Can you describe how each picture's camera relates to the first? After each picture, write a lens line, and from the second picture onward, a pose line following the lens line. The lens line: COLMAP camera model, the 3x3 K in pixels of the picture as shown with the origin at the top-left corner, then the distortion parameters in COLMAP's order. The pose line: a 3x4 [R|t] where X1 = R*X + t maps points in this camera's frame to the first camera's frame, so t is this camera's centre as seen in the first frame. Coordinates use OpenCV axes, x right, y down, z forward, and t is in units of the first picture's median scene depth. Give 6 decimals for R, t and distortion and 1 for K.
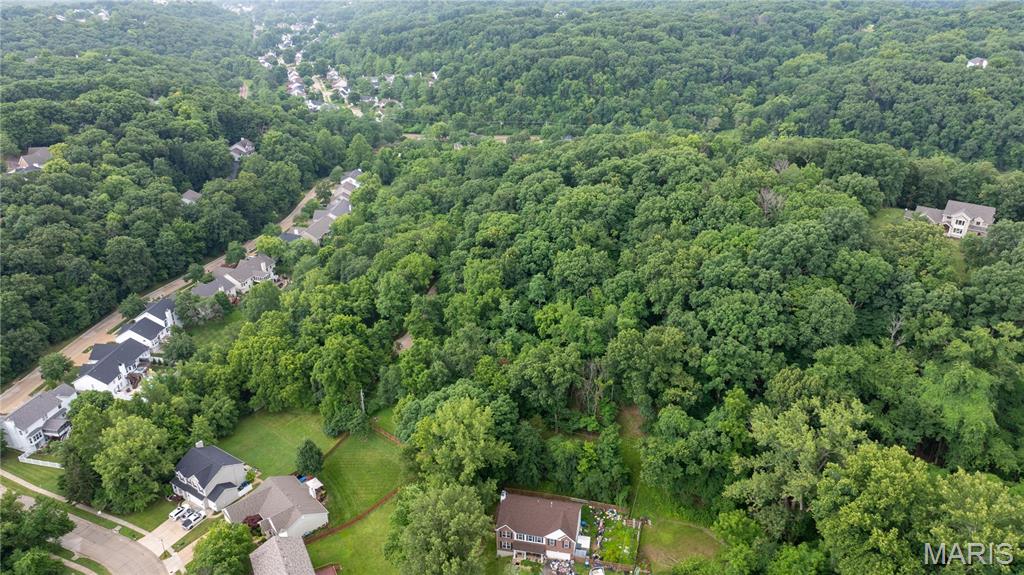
lens RADIAL K [[730.3, 0, 520.4], [0, 730.3, 284.7], [0, 0, 1]] dist [-0.039374, 0.038473]
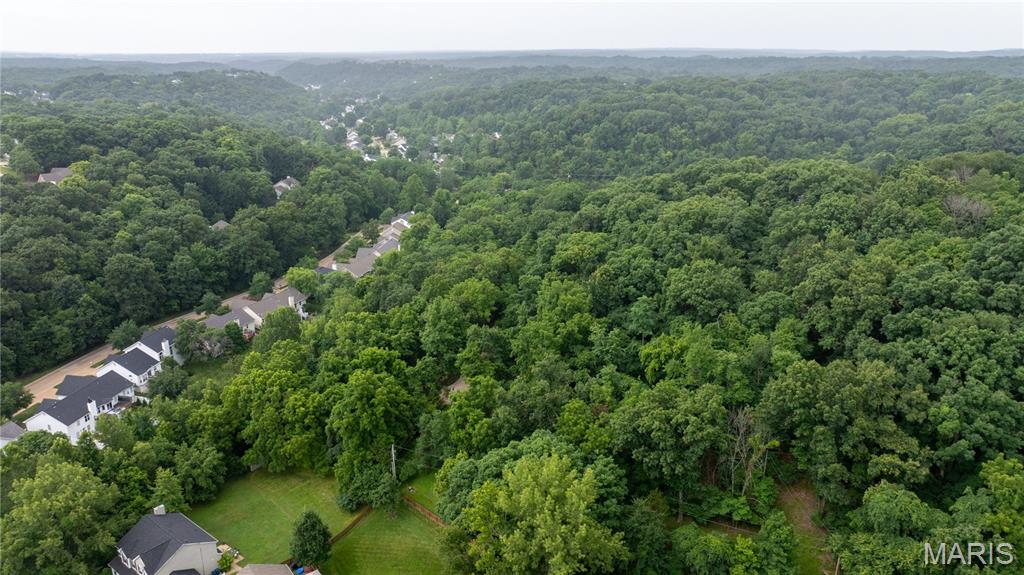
lens RADIAL K [[730.3, 0, 519.0], [0, 730.3, 285.7], [0, 0, 1]] dist [-0.039374, 0.038473]
pose [[0.996853, 0.031493, -0.072755, -0.039717], [-0.039844, 0.992410, -0.116339, 0.055112], [0.068539, 0.118872, 0.990541, 0.232905]]
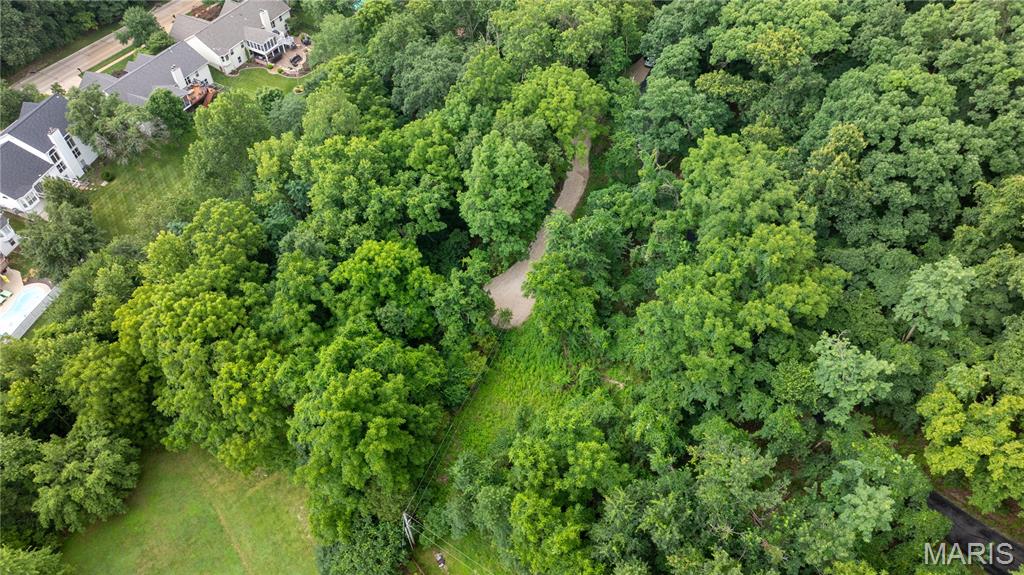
lens RADIAL K [[730.3, 0, 516.3], [0, 730.3, 288.8], [0, 0, 1]] dist [-0.039374, 0.038473]
pose [[0.985799, 0.132099, -0.103679, -0.111110], [-0.077007, 0.904274, 0.419951, -0.104605], [0.149229, -0.406003, 0.901605, 0.580836]]
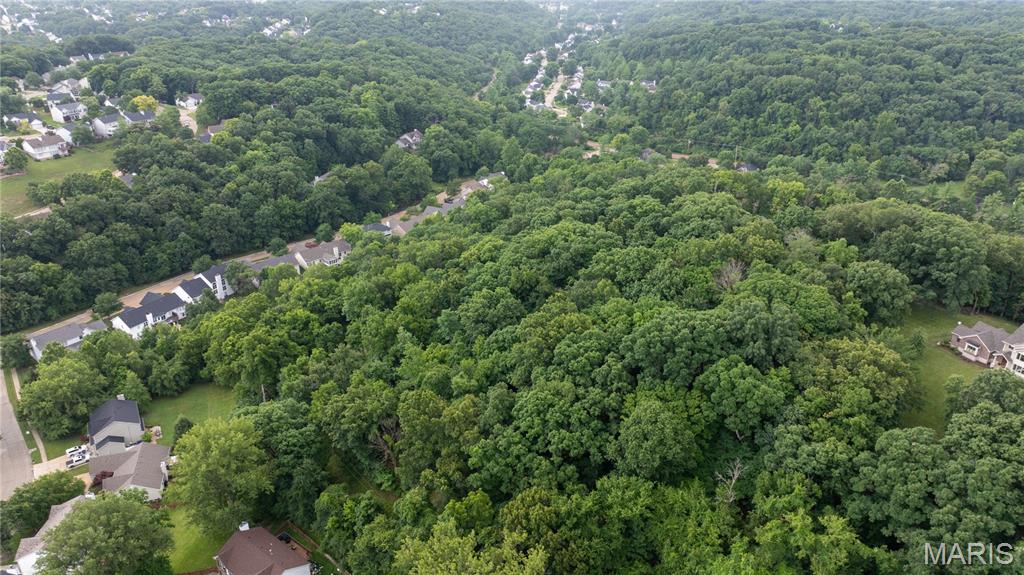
lens RADIAL K [[730.3, 0, 511.4], [0, 730.3, 283.3], [0, 0, 1]] dist [-0.039374, 0.038473]
pose [[0.897091, 0.185335, -0.401097, 0.394094], [-0.186985, 0.981724, 0.035416, -0.080686], [0.400331, 0.043228, 0.915351, 0.158601]]
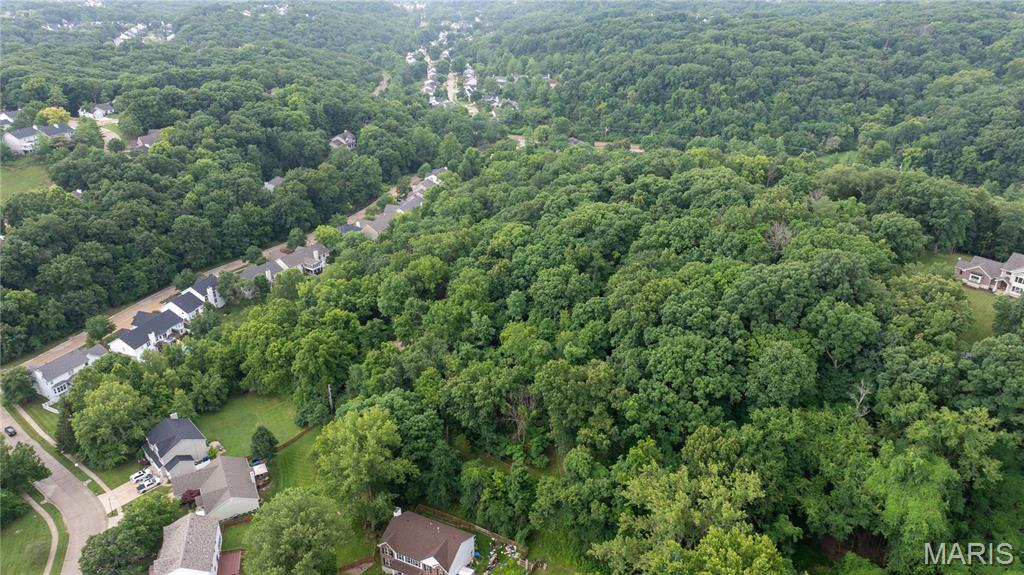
lens RADIAL K [[730.3, 0, 515.4], [0, 730.3, 286.4], [0, 0, 1]] dist [-0.039374, 0.038473]
pose [[0.970841, 0.101653, -0.217105, 0.199854], [-0.101374, 0.994770, 0.012451, -0.026963], [0.217235, 0.009921, 0.976069, 0.045075]]
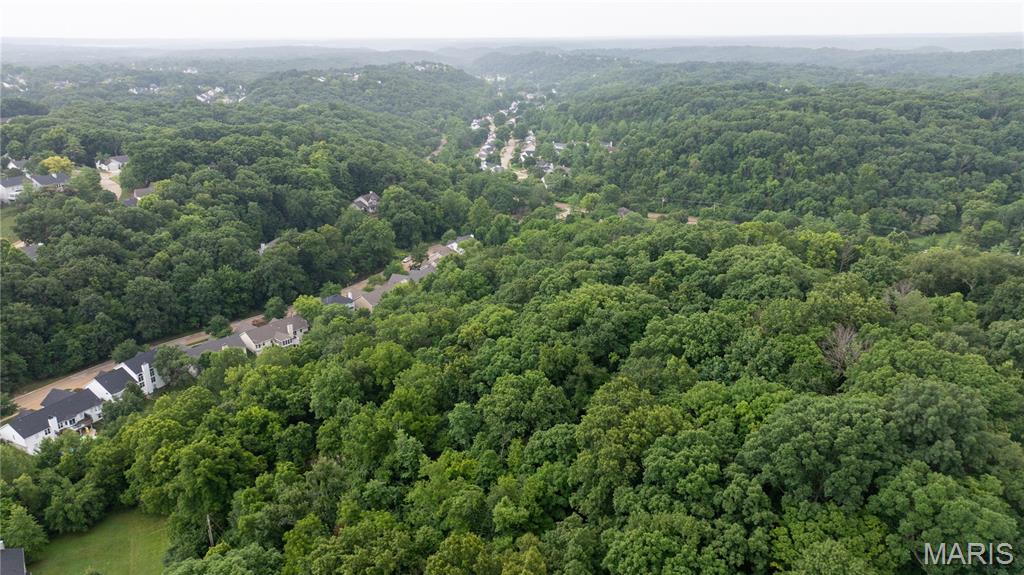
lens RADIAL K [[730.3, 0, 513.8], [0, 730.3, 282.8], [0, 0, 1]] dist [-0.039374, 0.038473]
pose [[0.934896, 0.119801, -0.334092, 0.247799], [-0.152734, 0.985492, -0.074012, -0.071154], [0.320378, 0.120221, 0.939630, 0.296558]]
